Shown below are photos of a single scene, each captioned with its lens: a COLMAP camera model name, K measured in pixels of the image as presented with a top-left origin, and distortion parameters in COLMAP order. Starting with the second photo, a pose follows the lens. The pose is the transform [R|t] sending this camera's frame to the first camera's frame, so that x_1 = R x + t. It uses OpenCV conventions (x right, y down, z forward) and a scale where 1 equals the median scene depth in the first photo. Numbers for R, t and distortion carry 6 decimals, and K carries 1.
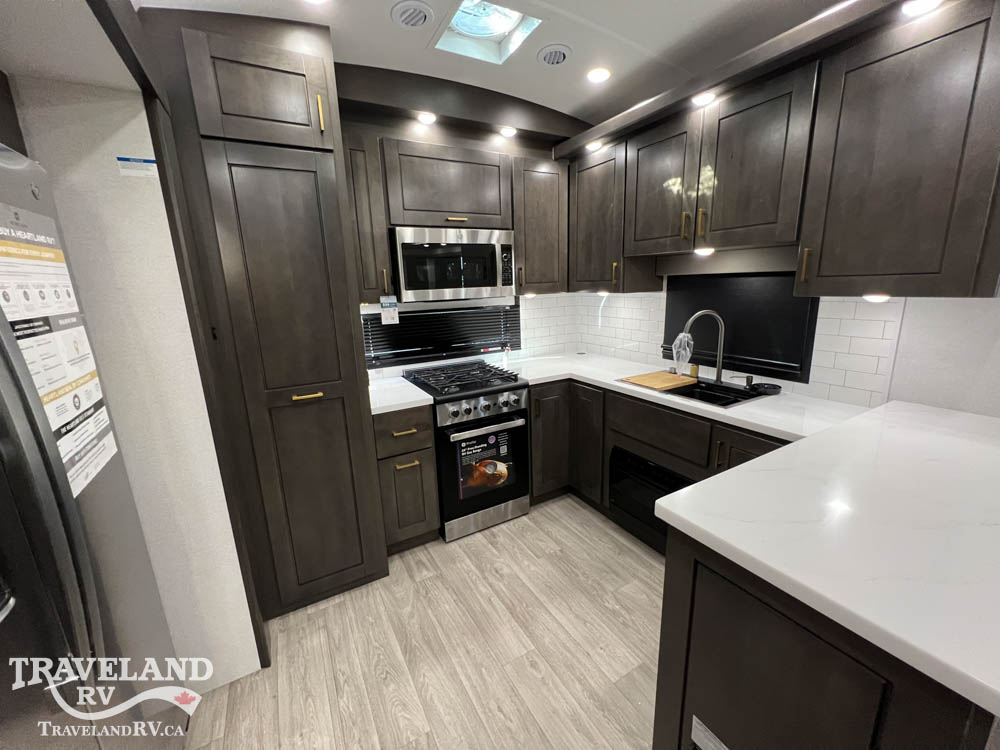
lens RADIAL K [[399.9, 0, 497.6], [0, 399.9, 373.4], [0, 0, 1]] dist [-0.001486, 0.000502]
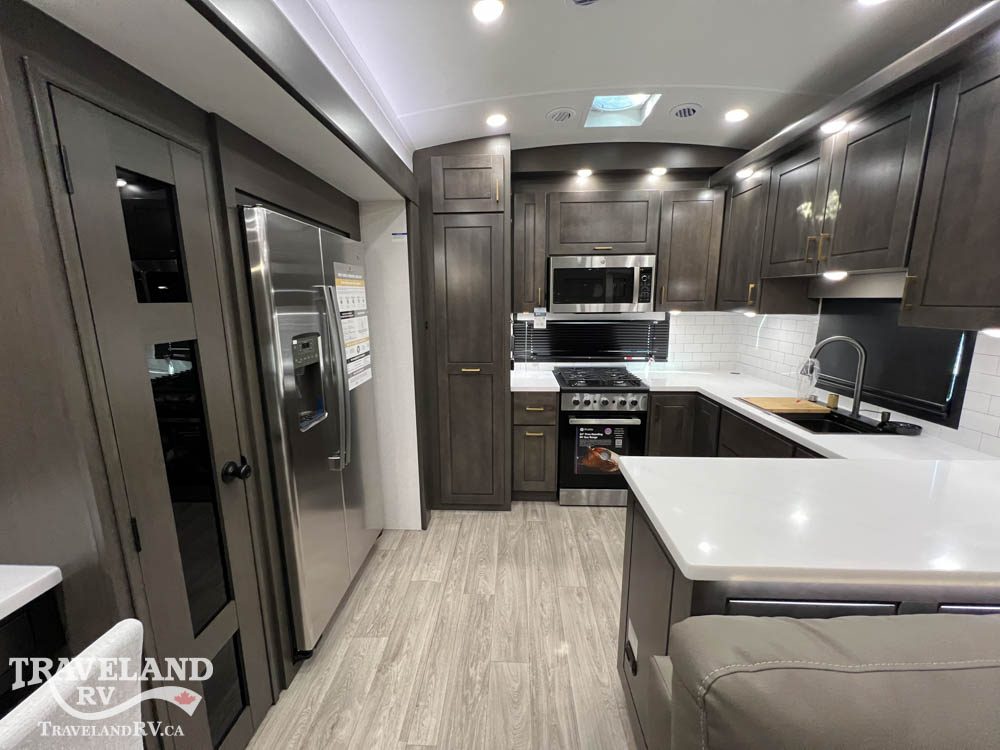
lens RADIAL K [[399.9, 0, 497.7], [0, 399.9, 373.2], [0, 0, 1]] dist [-0.001486, 0.000502]
pose [[0.848362, 0.124528, -0.514562, 0.319419], [-0.138590, 0.990287, 0.011162, 0.029721], [0.510955, 0.061843, 0.857380, -0.209891]]
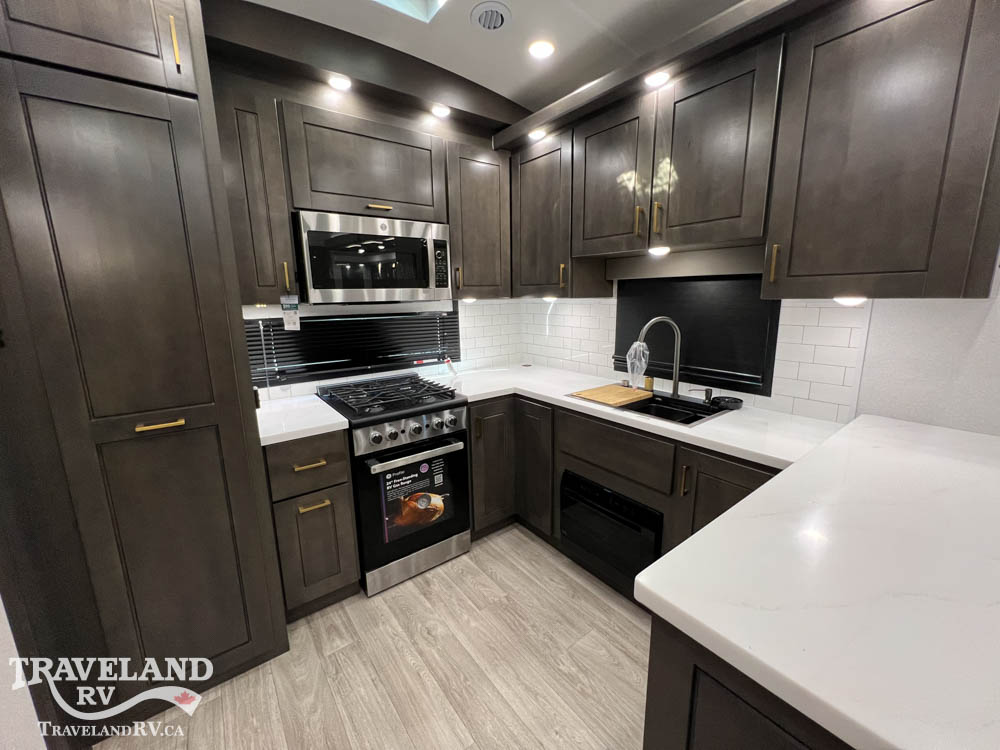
lens RADIAL K [[399.9, 0, 497.8], [0, 399.9, 373.5], [0, 0, 1]] dist [-0.001486, 0.000502]
pose [[0.991264, -0.008324, 0.131633, 0.032543], [0.012533, 0.999435, -0.031178, -0.005801], [-0.131299, 0.032556, 0.990808, 0.149526]]
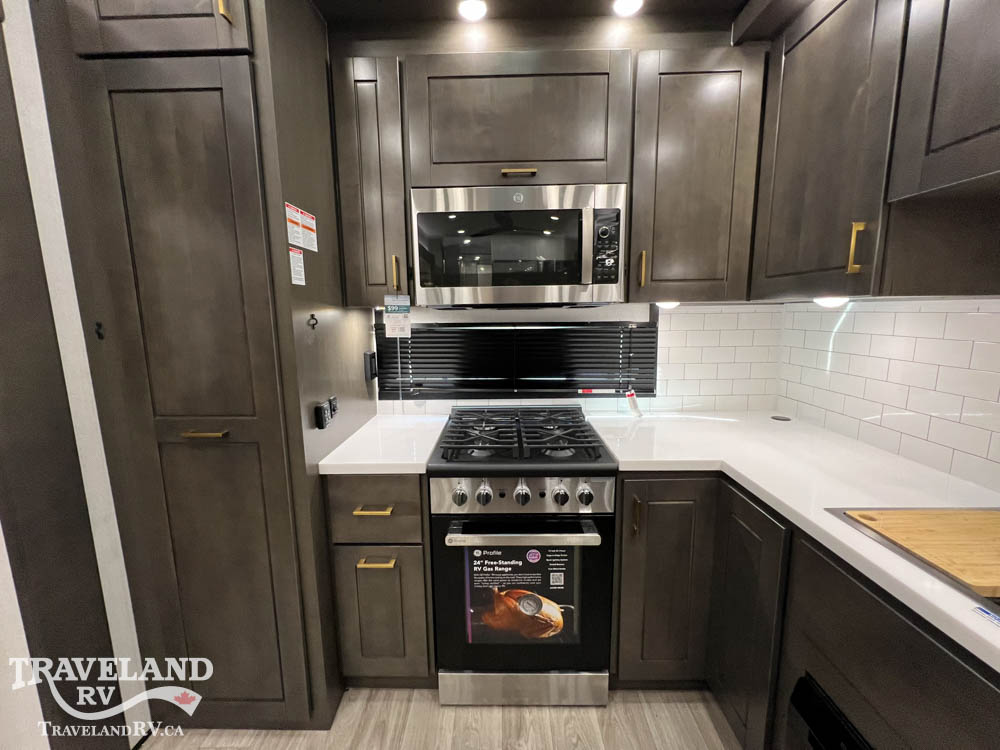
lens RADIAL K [[399.9, 0, 499.2], [0, 399.9, 373.1], [0, 0, 1]] dist [-0.001486, 0.000502]
pose [[0.862817, 0.099420, -0.495644, 0.208739], [-0.128678, 0.991368, -0.025145, -0.070255], [0.488866, 0.085474, 0.868162, 0.512411]]
